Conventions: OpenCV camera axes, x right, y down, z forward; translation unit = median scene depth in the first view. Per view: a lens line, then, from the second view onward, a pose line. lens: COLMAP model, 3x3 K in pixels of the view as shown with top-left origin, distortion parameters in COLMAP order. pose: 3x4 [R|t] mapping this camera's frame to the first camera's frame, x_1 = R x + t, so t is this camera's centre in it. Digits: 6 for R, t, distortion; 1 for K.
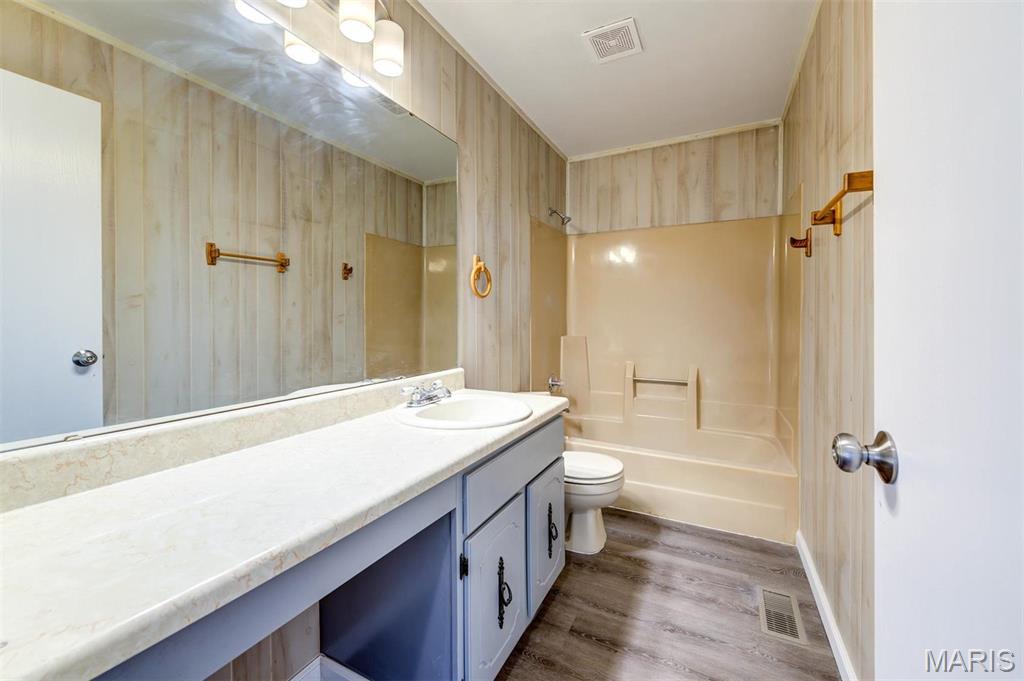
lens RADIAL K [[400.5, 0, 527.0], [0, 400.5, 318.7], [0, 0, 1]] dist [0.008846, -0.002369]
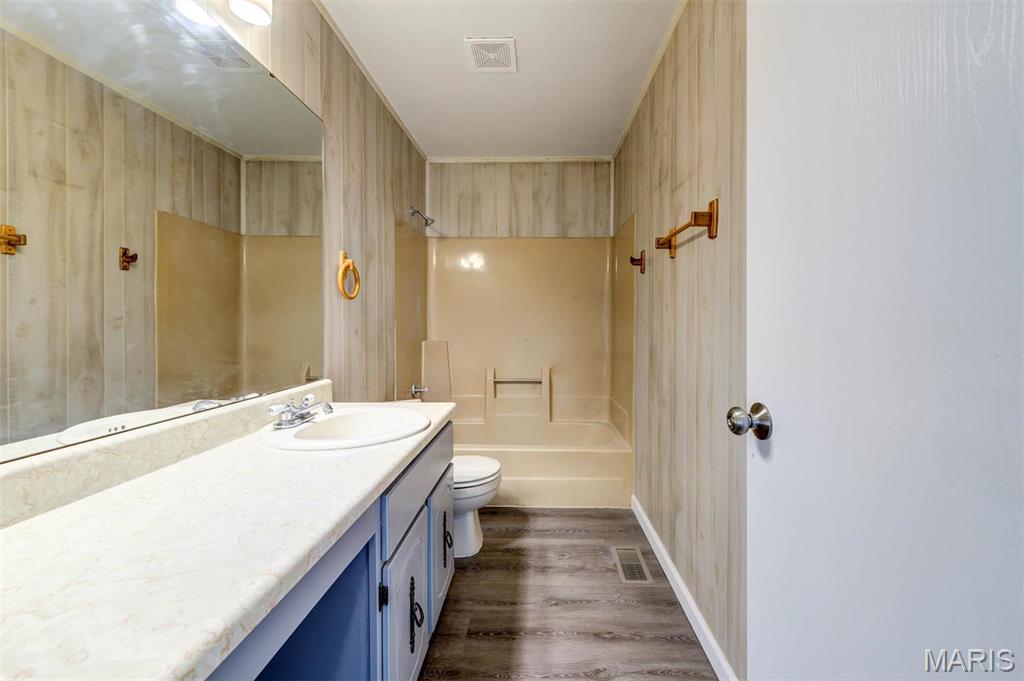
lens RADIAL K [[400.5, 0, 525.7], [0, 400.5, 324.0], [0, 0, 1]] dist [0.008846, -0.002369]
pose [[0.907983, -0.000698, 0.419005, -0.142123], [0.000112, 0.999999, 0.001423, 0.001265], [-0.419006, -0.001245, 0.907983, 0.024763]]
